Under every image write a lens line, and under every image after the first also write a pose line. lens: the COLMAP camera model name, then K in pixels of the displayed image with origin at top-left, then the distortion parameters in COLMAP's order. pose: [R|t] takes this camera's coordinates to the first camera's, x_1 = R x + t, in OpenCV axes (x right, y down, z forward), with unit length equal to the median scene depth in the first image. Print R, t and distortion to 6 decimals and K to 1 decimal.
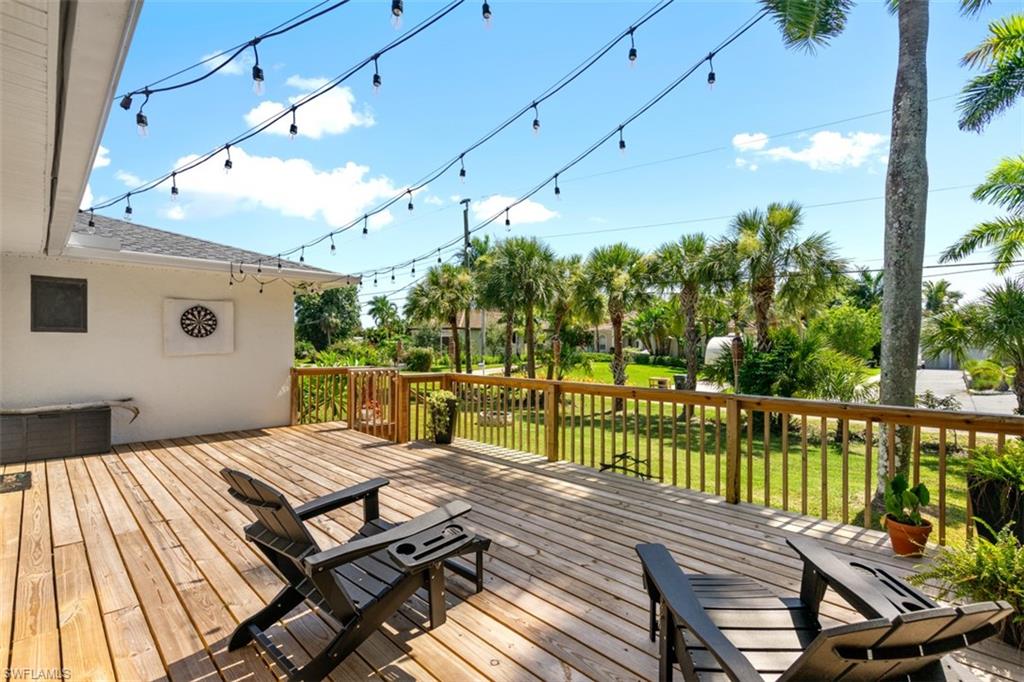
lens RADIAL K [[470.1, 0, 509.5], [0, 470.1, 344.9], [0, 0, 1]] dist [-0.010093, 0.001538]
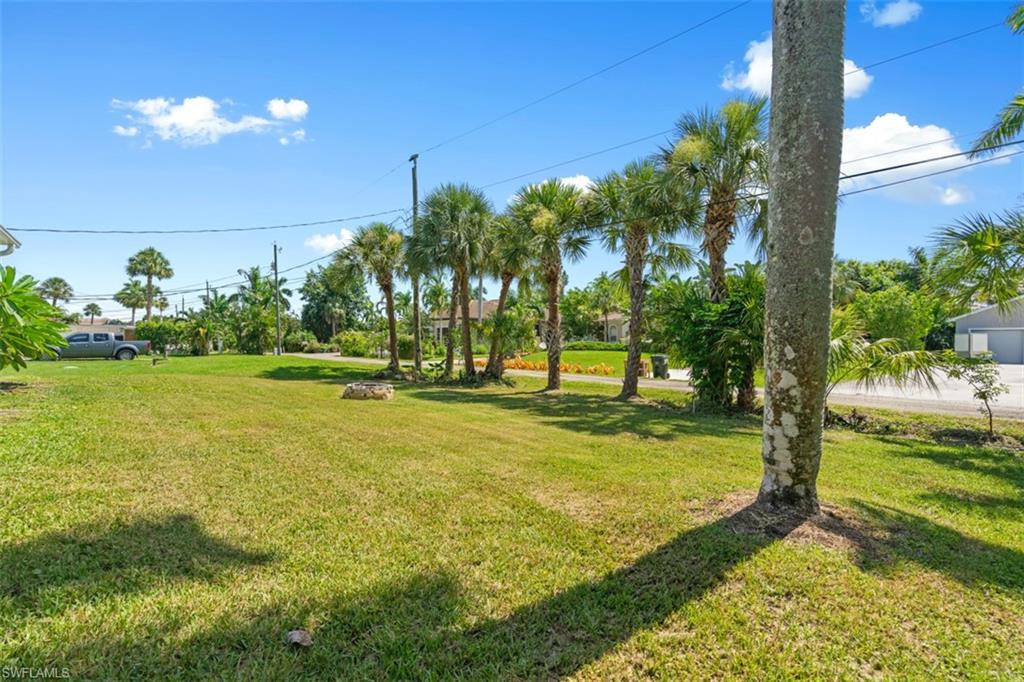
lens RADIAL K [[470.1, 0, 508.1], [0, 470.1, 342.9], [0, 0, 1]] dist [-0.010093, 0.001538]
pose [[0.995800, 0.006936, -0.091296, 0.165822], [-0.007766, 0.999932, -0.008733, 0.048507], [0.091229, 0.009405, 0.995785, 0.141116]]
